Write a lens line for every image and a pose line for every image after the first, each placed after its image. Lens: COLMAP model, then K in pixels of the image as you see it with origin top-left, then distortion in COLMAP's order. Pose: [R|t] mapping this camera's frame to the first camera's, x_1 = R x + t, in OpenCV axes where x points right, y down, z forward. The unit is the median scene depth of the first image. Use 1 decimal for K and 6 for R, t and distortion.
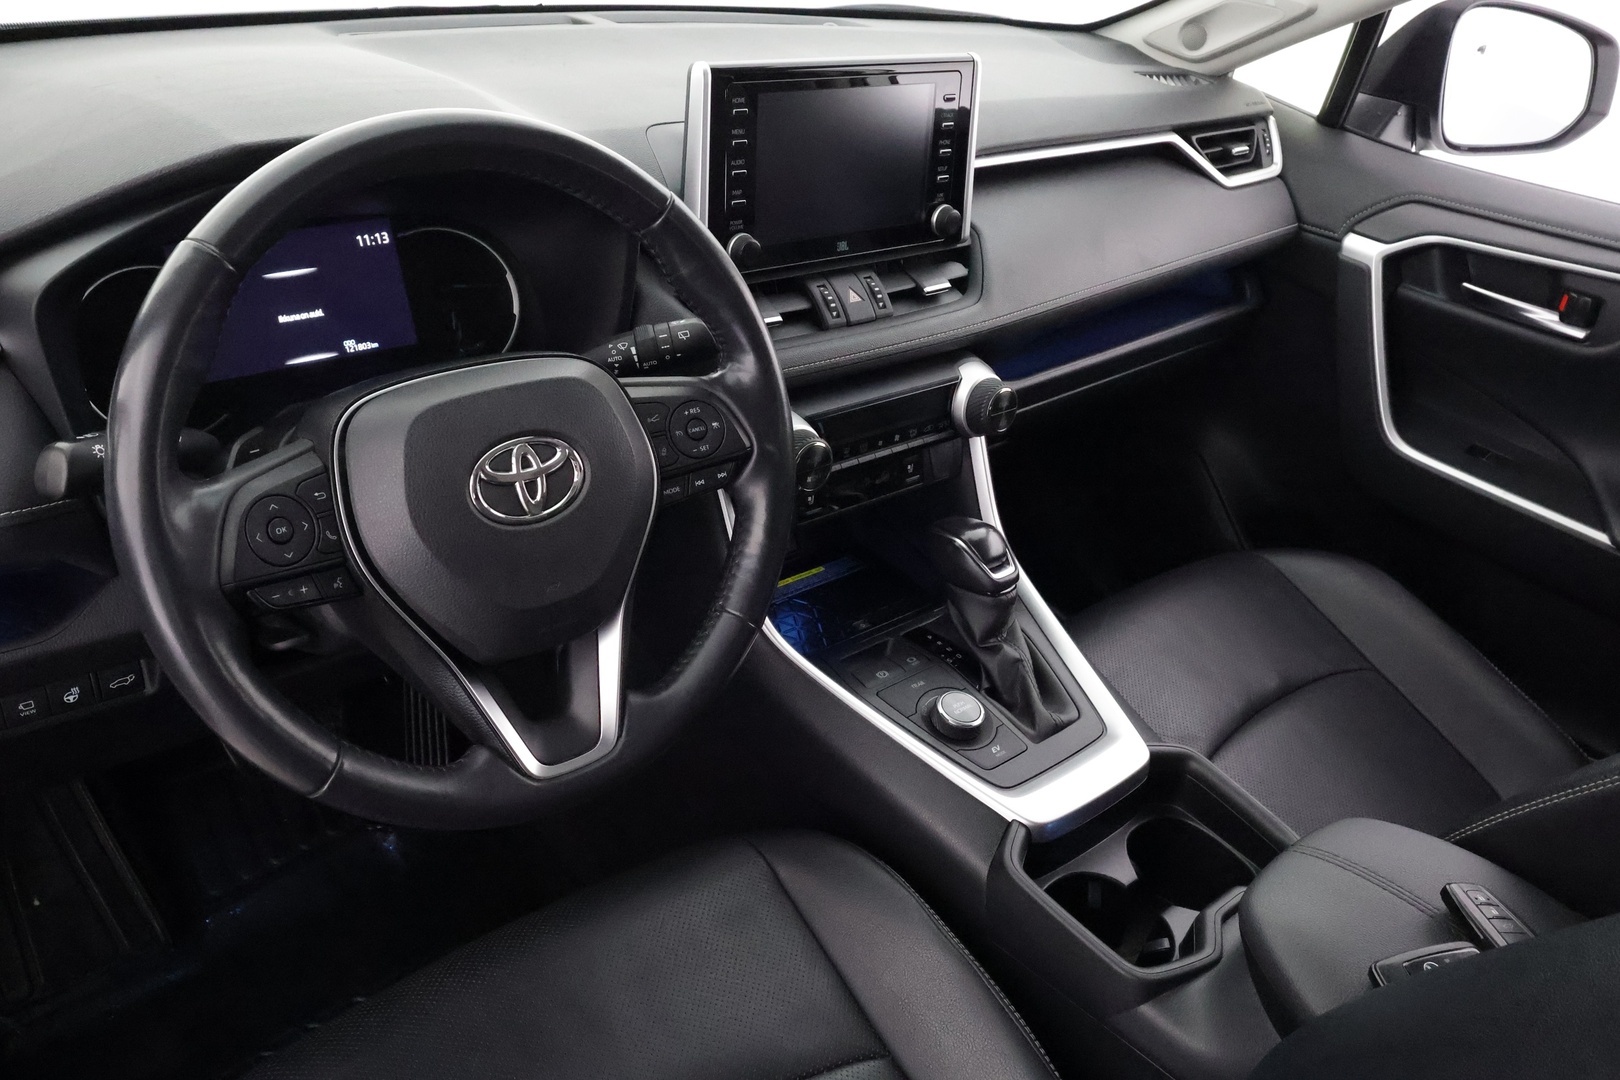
lens RADIAL K [[1281.6, 0, 810.0], [0, 1281.6, 540.0], [0, 0, 1]] dist [0.011843, -0.000321]
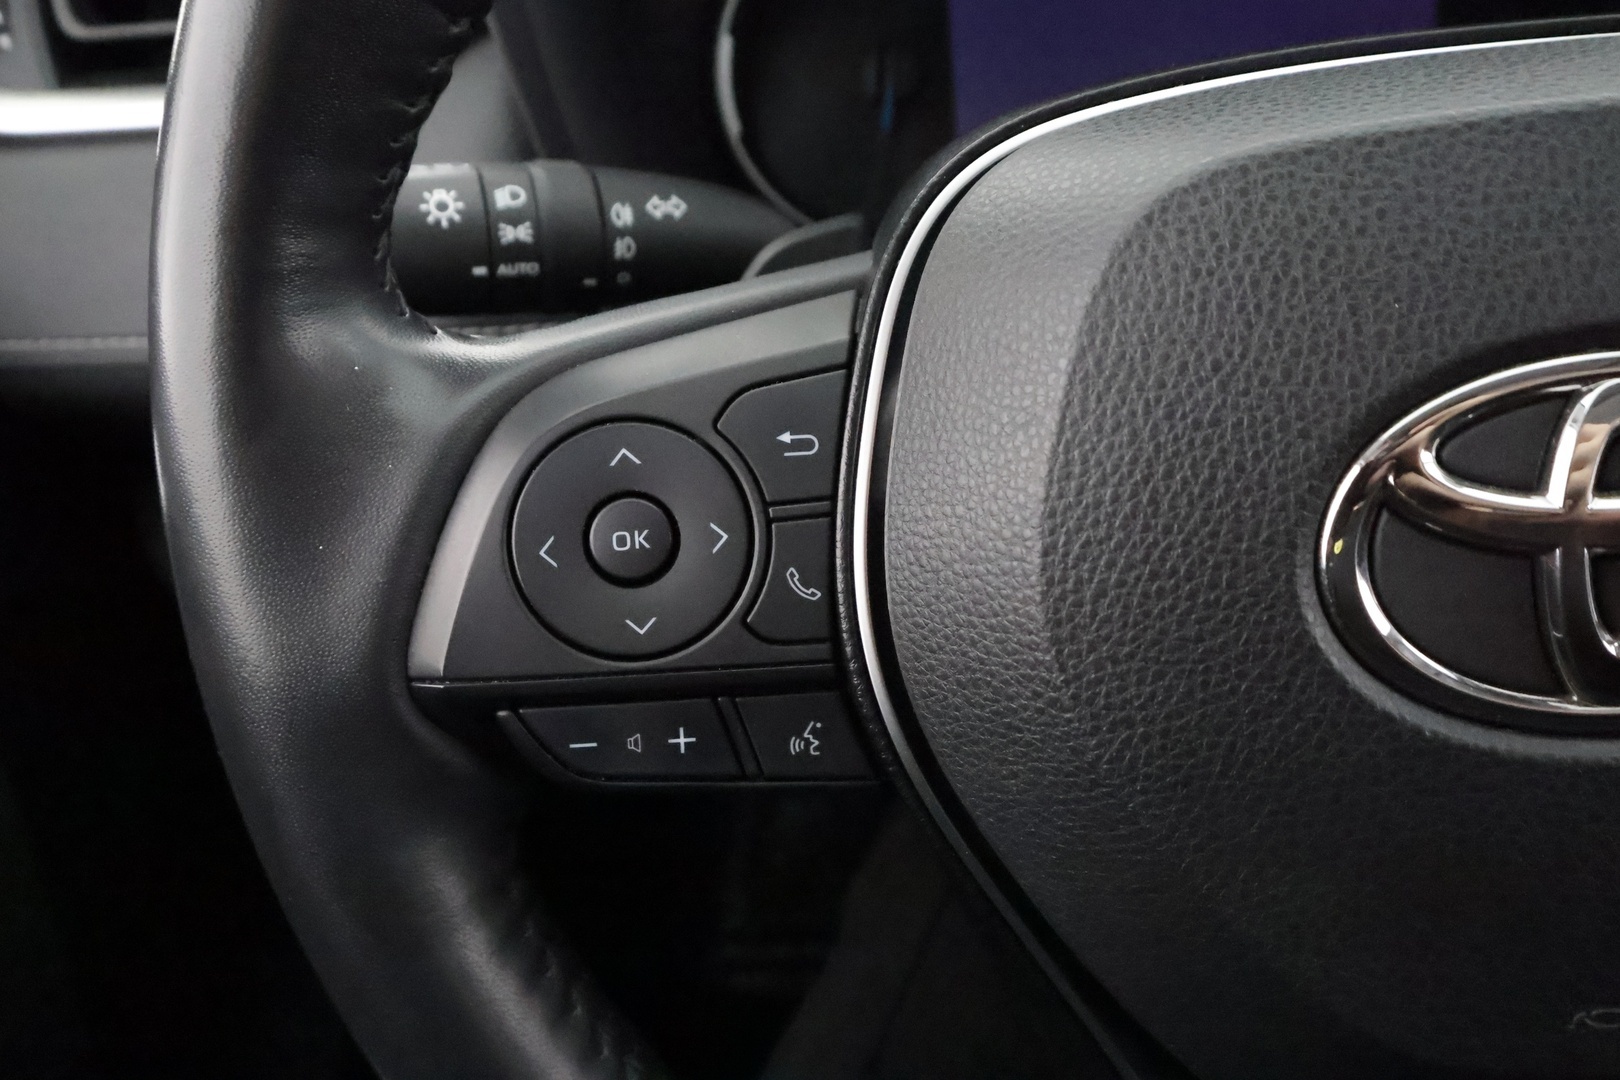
lens RADIAL K [[1218.3, 0, 807.8], [0, 1218.3, 512.0], [0, 0, 1]] dist [0.078896, -0.168565]
pose [[0.699431, 0.266331, -0.663223, -0.123104], [-0.180324, 0.963712, 0.196830, -0.047513], [0.691578, -0.018074, 0.722076, 0.513293]]
